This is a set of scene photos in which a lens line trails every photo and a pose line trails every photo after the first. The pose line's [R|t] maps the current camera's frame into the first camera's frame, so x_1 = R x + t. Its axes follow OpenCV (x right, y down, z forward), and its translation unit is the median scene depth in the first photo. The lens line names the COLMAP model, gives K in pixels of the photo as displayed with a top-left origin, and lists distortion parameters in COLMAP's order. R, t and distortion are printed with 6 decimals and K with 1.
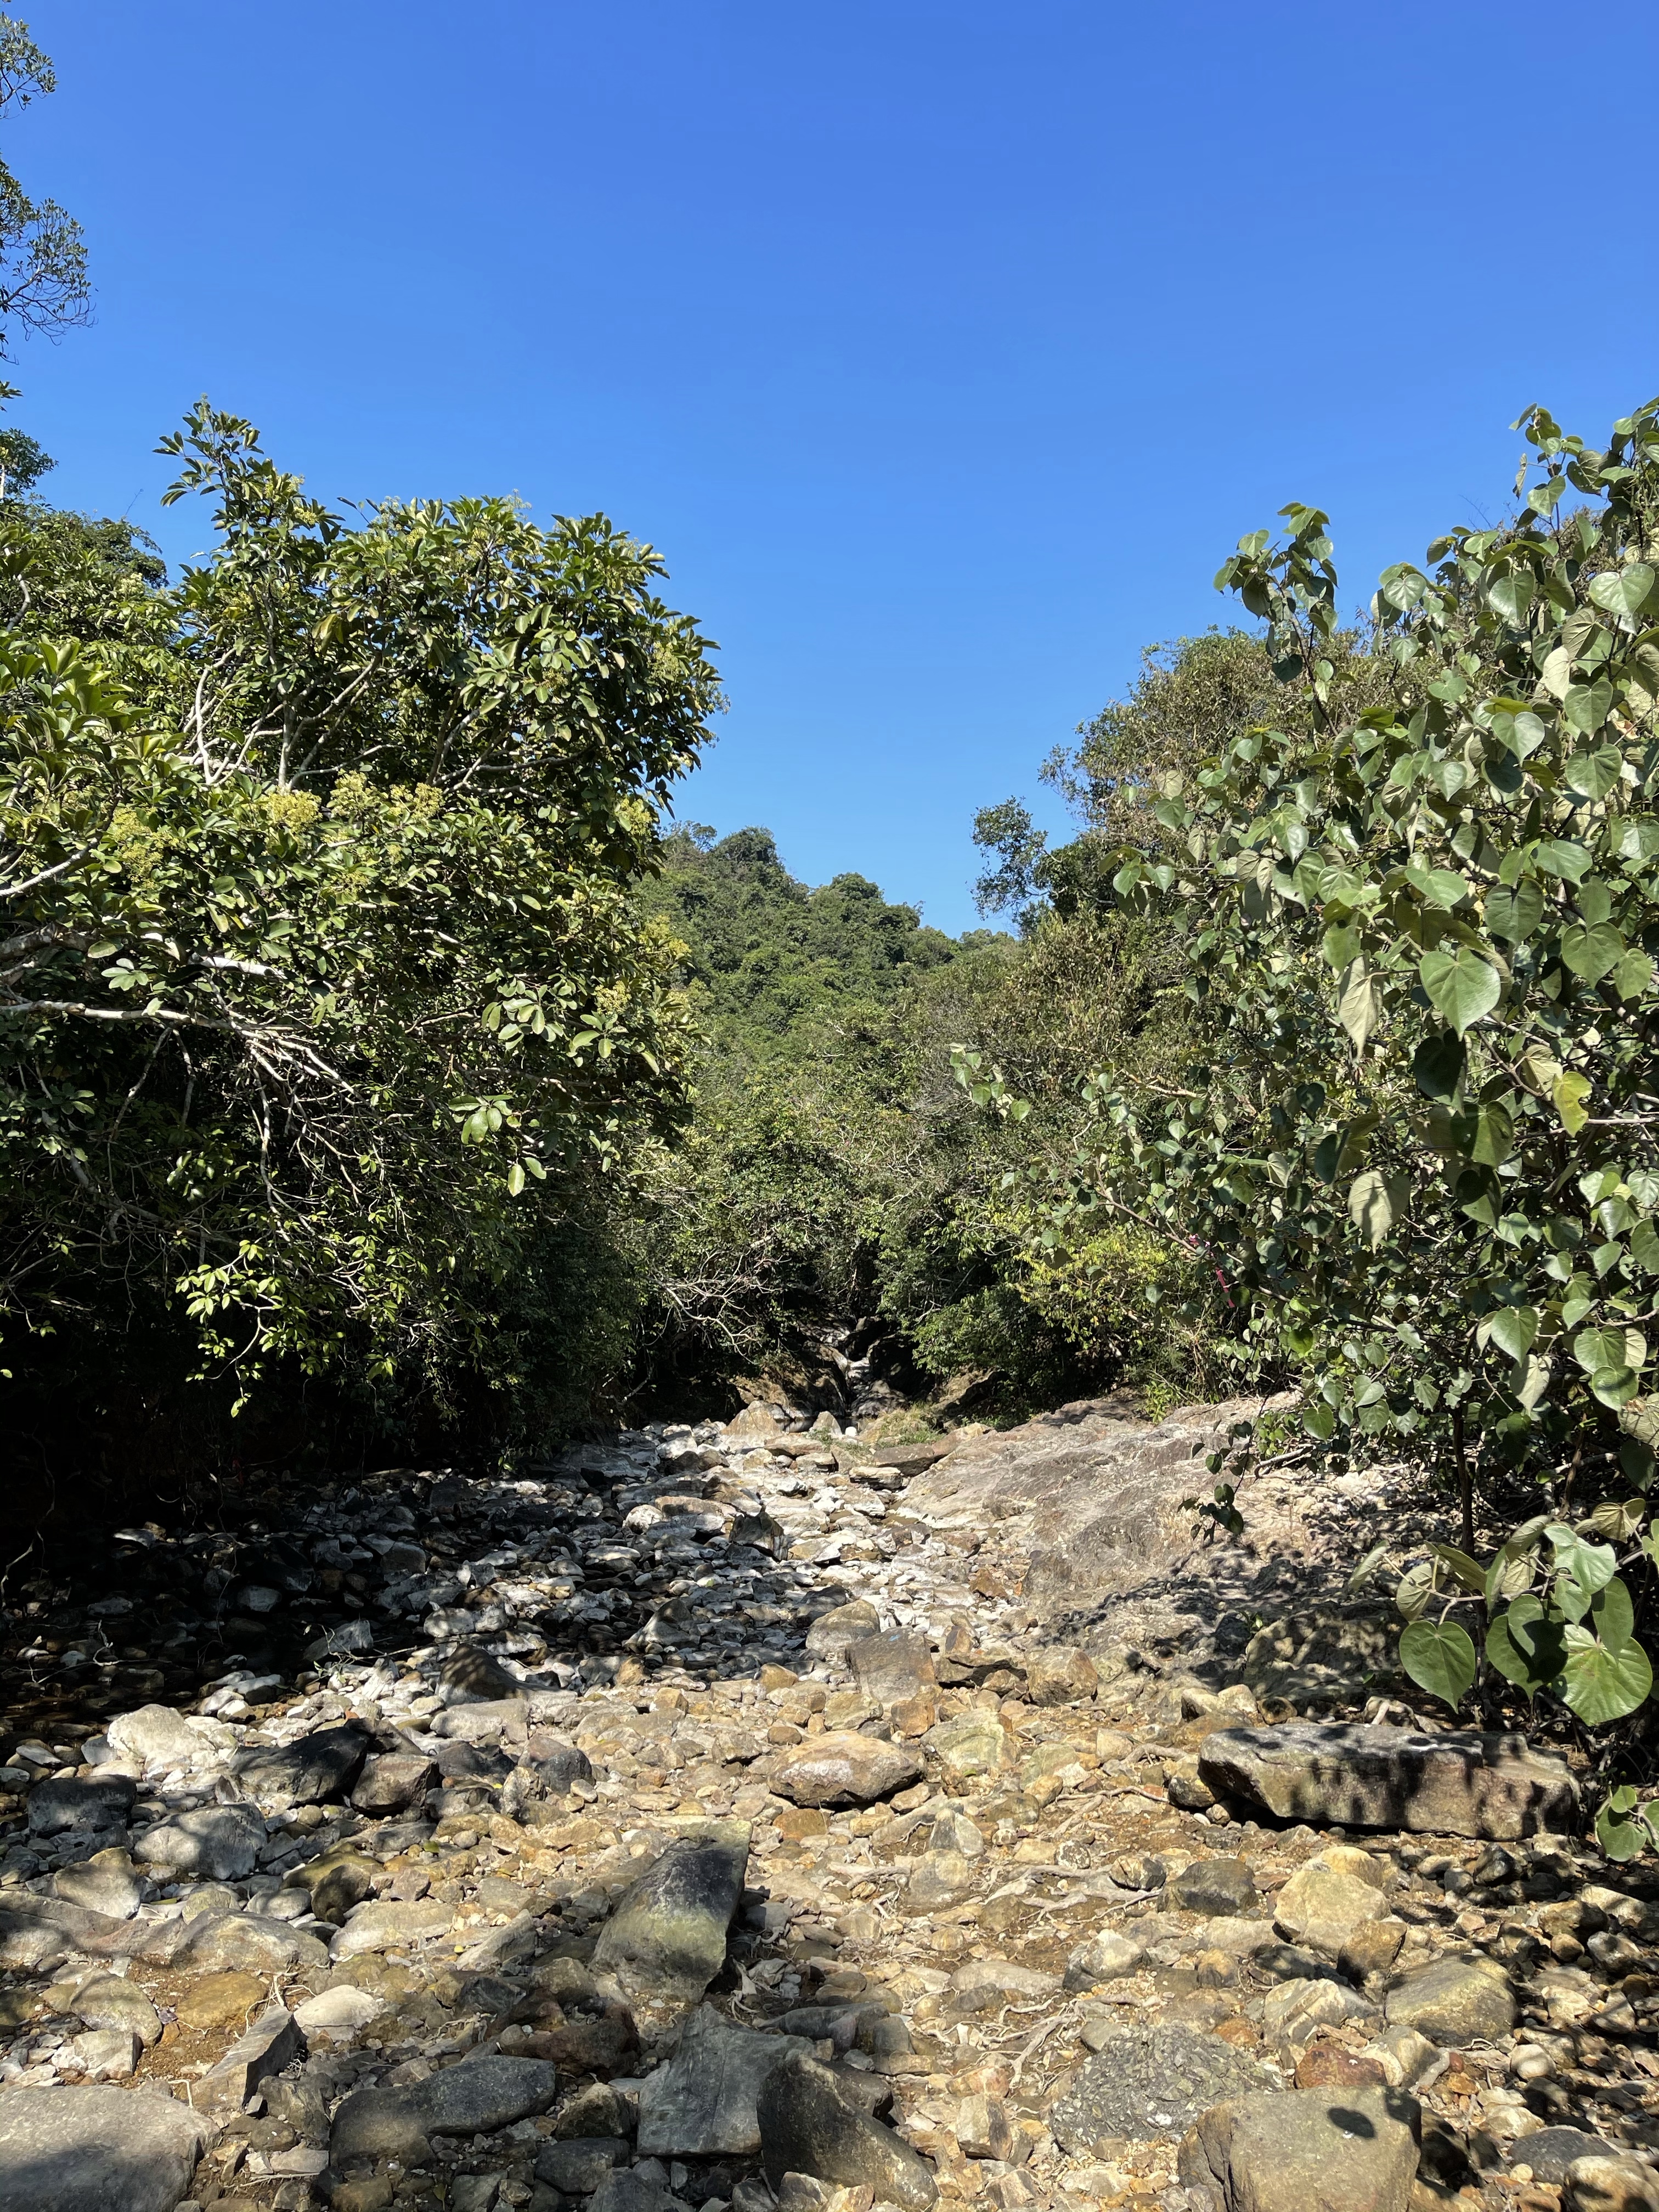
lens RADIAL K [[1676.3, 0, 829.5], [0, 1676.3, 1106.0], [0, 0, 1]] dist [0.000181, -0.000014]
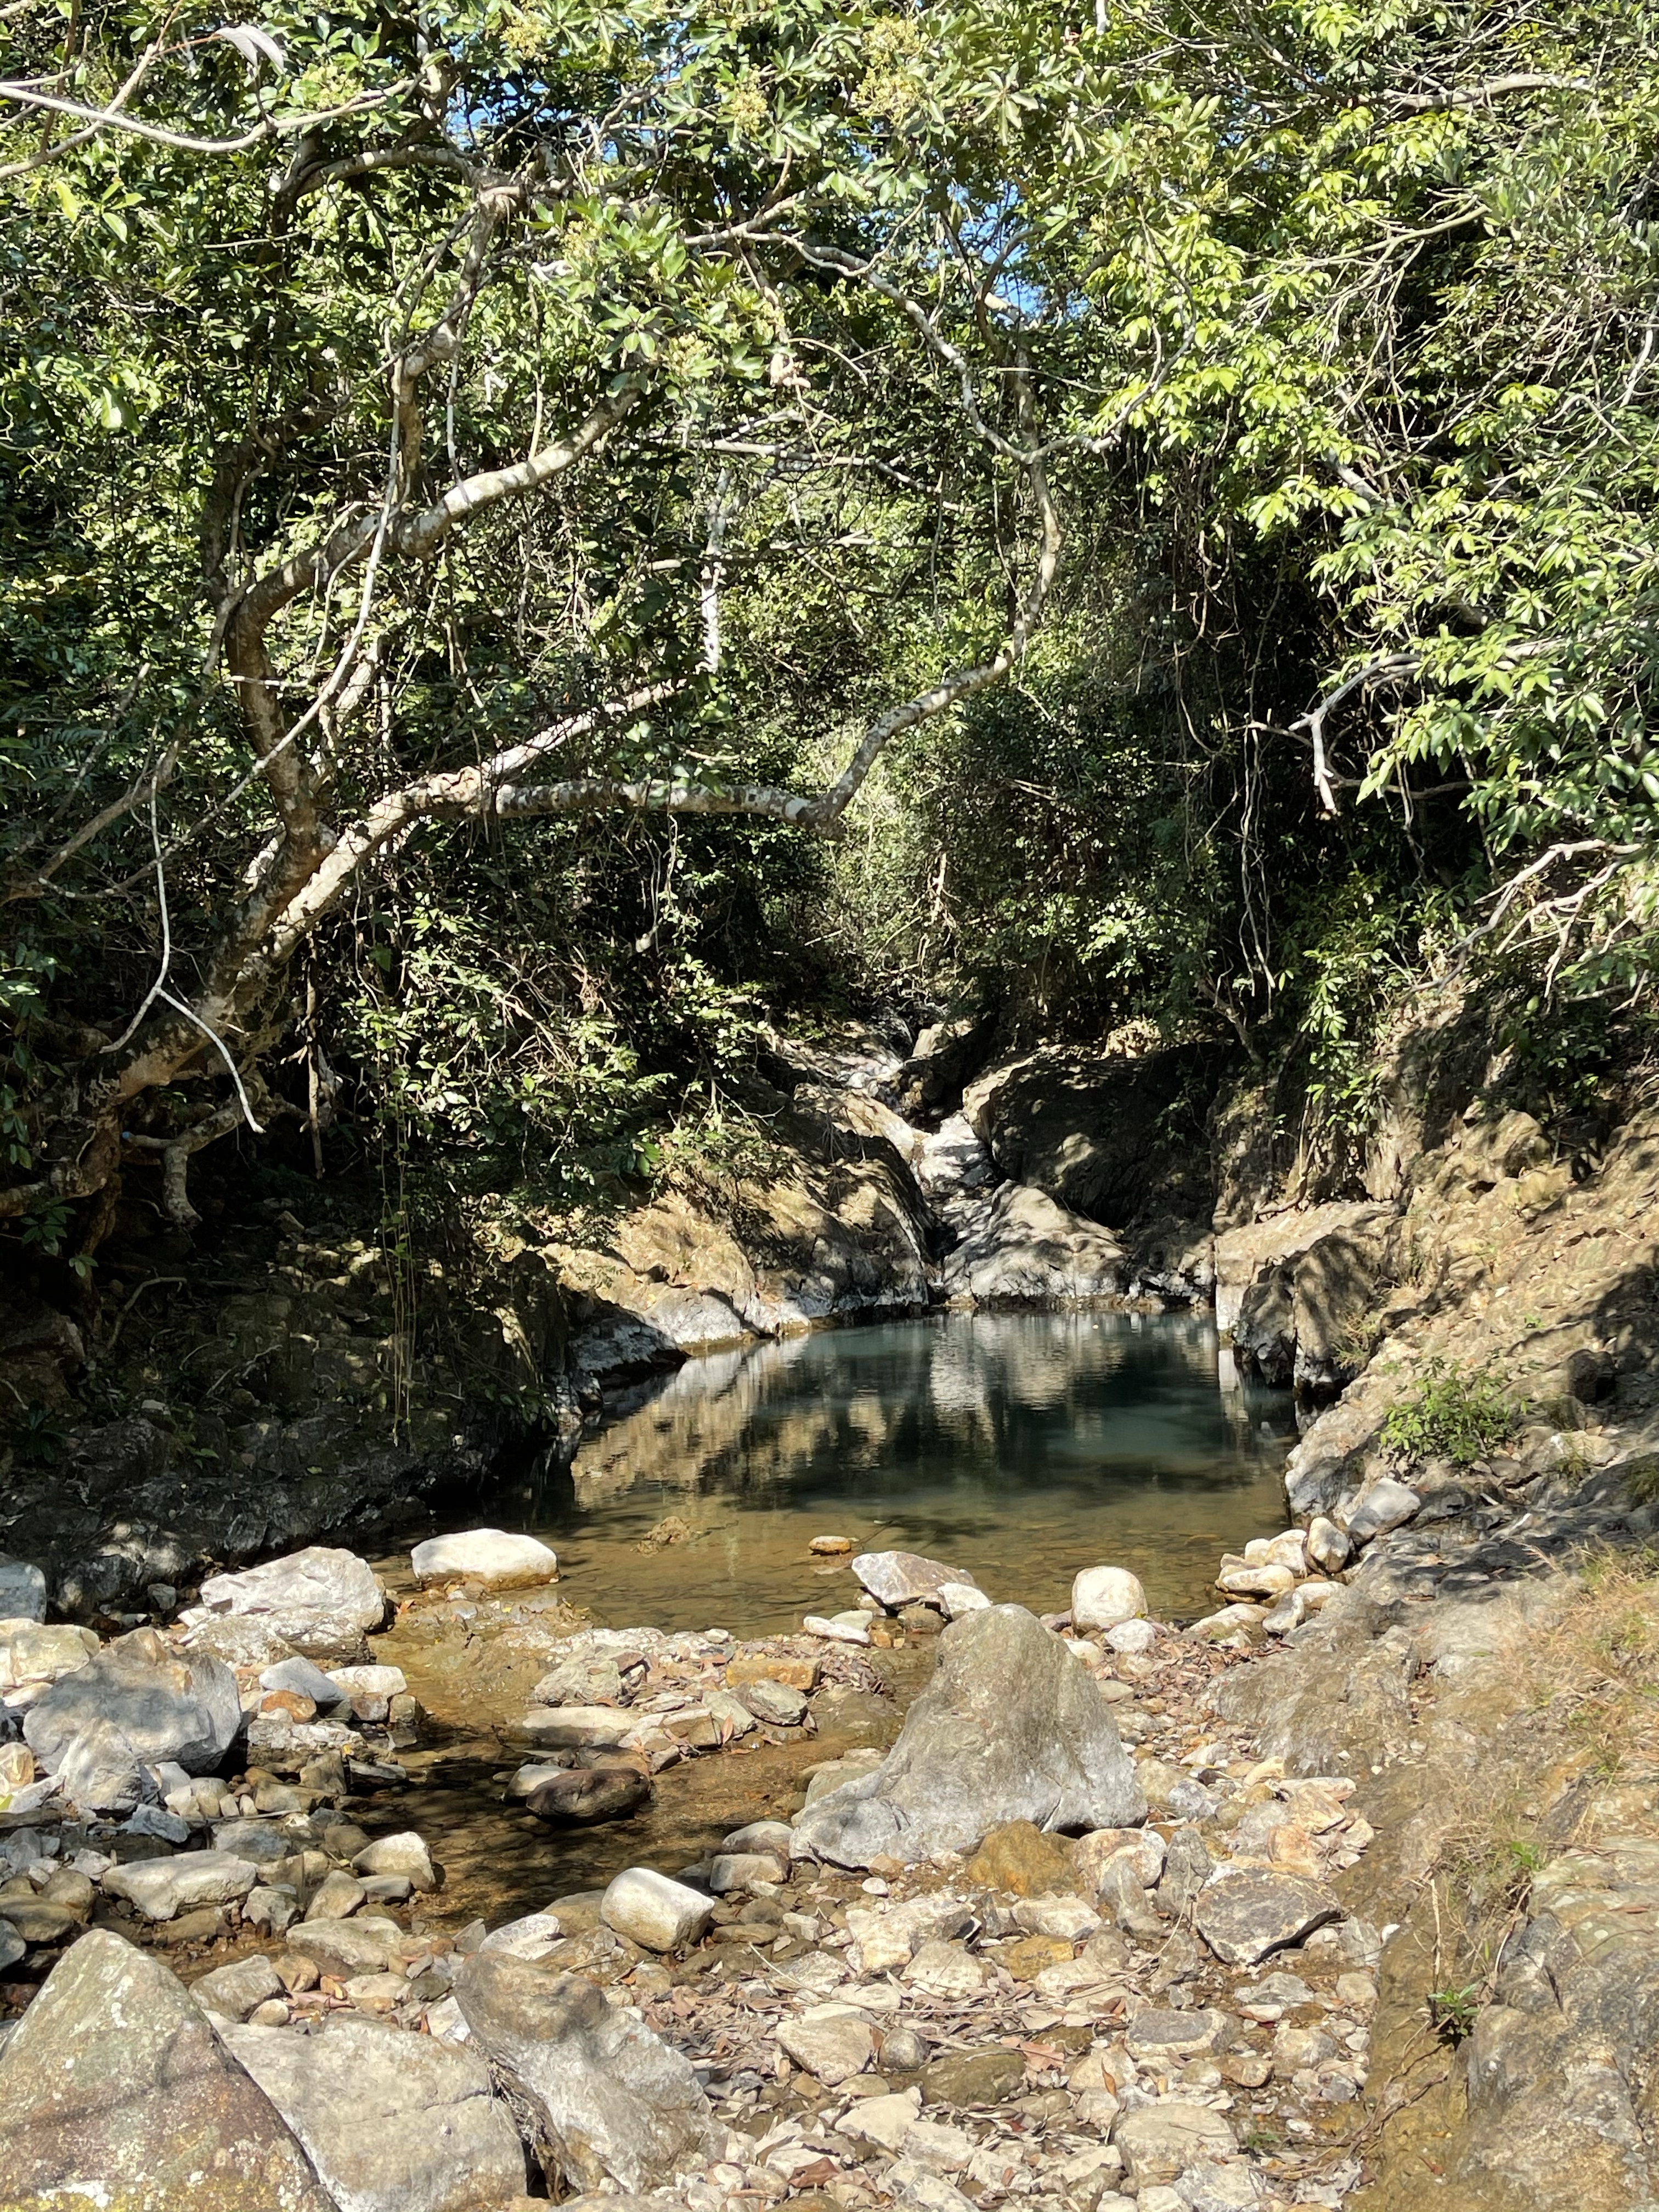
lens RADIAL K [[2513.7, 0, 829.5], [0, 2513.7, 1106.0], [0, 0, 1]] dist [0.000079, -0.000107]
pose [[0.998663, -0.051478, -0.004604, -0.005963], [0.051602, 0.988092, 0.144951, 0.067824], [-0.002913, -0.144995, 0.989428, 0.472299]]
